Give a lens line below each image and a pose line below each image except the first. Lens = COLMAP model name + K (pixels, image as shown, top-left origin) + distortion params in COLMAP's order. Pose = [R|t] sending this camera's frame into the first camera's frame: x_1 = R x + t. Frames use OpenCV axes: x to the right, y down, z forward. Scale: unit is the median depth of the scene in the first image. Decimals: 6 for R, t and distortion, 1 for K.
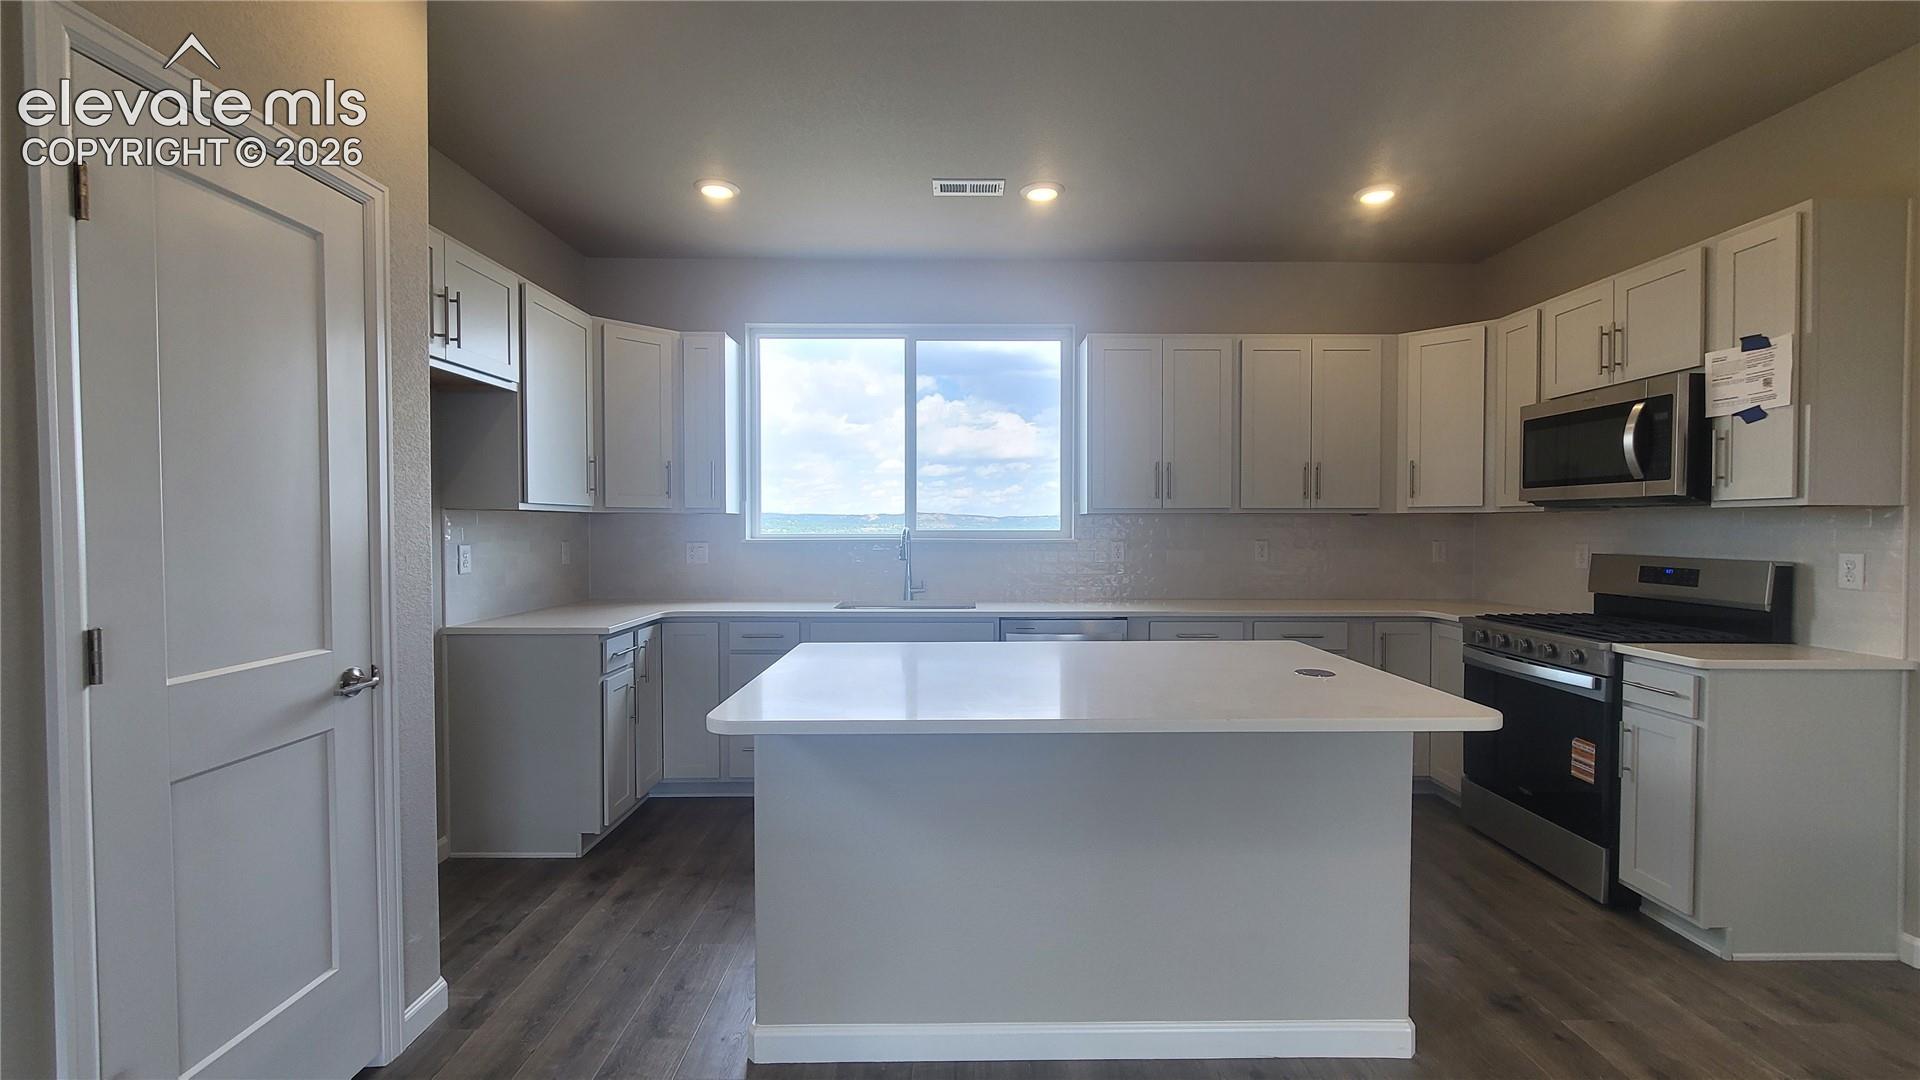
lens RADIAL K [[795.6, 0, 960.0], [0, 795.6, 540.0], [0, 0, 1]] dist [-0.001725, -0.000612]
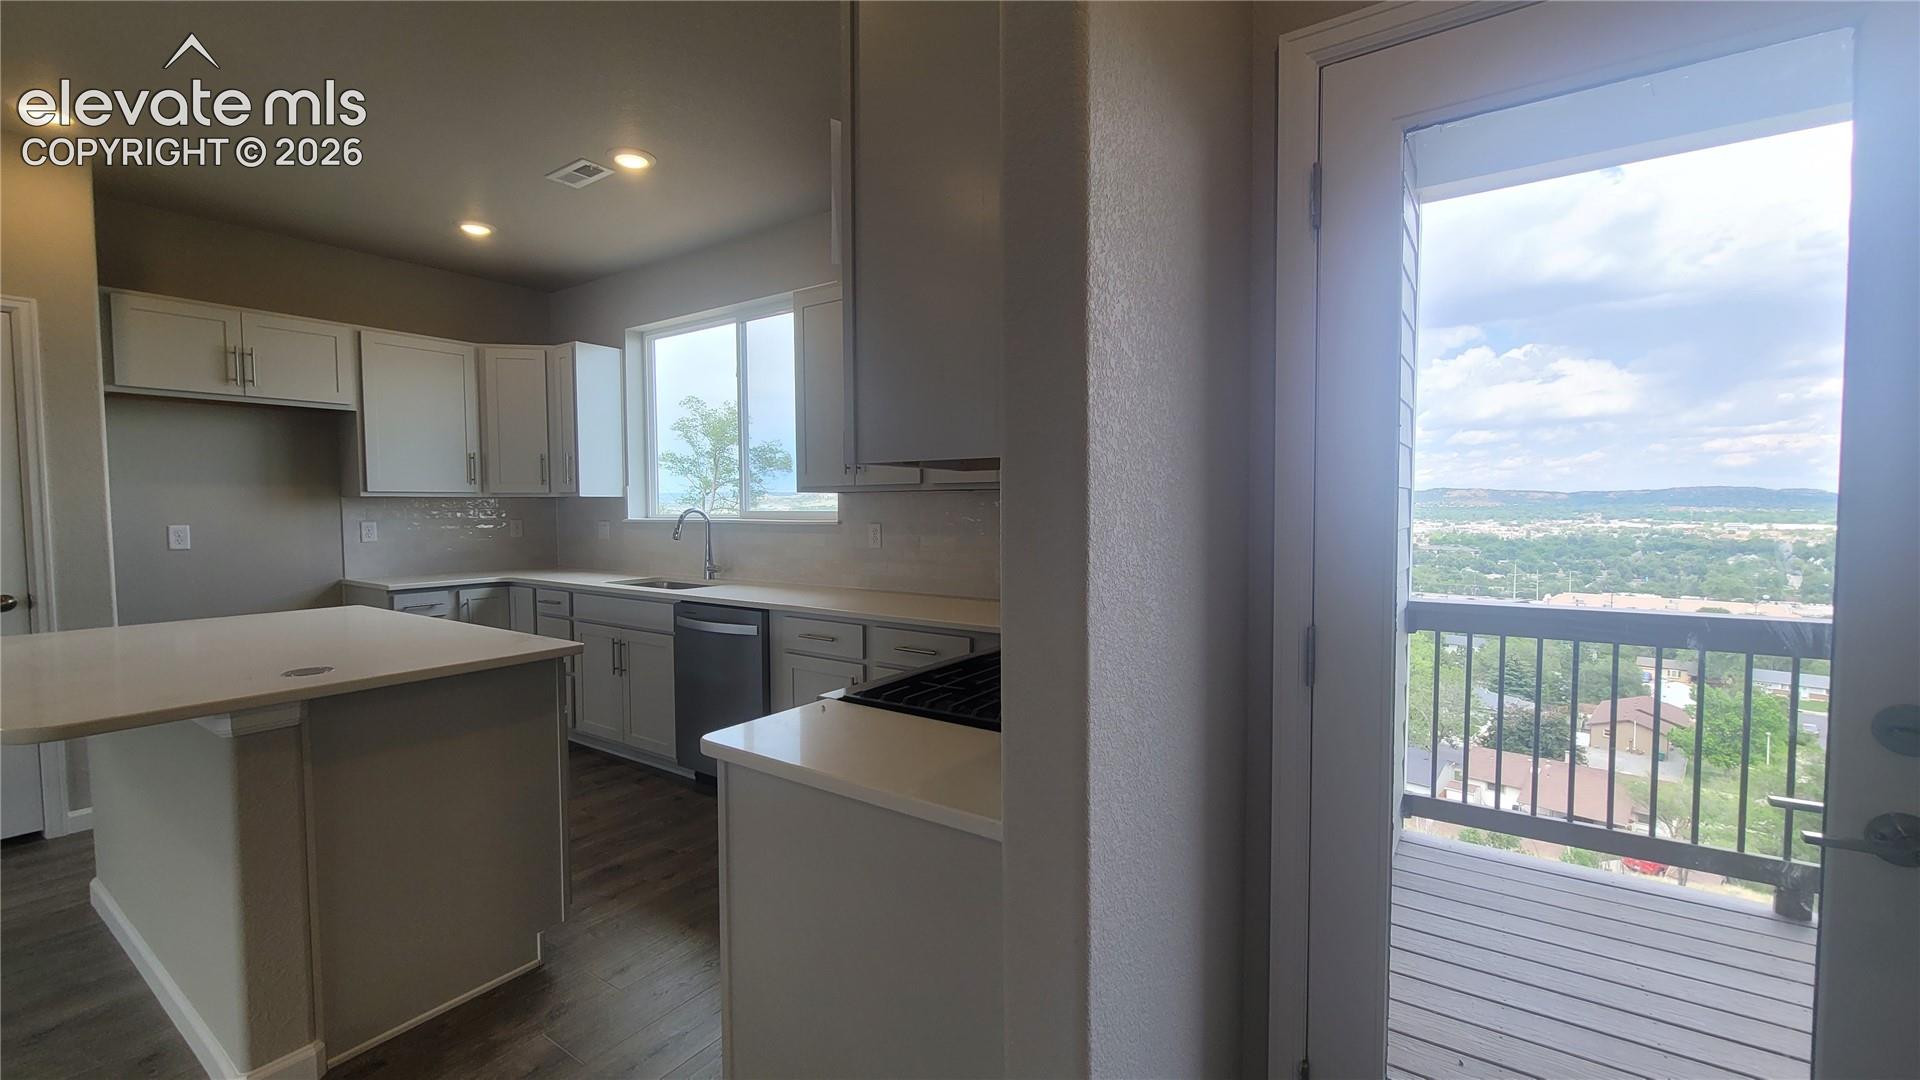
lens RADIAL K [[786.4, 0, 960.0], [0, 786.4, 540.0], [0, 0, 1]] dist [-0.000452, 0.000050]
pose [[0.810091, 0.021773, -0.585900, 0.753959], [-0.006053, 0.999568, 0.028777, -0.006182], [0.586273, -0.019765, 0.809872, 0.352869]]
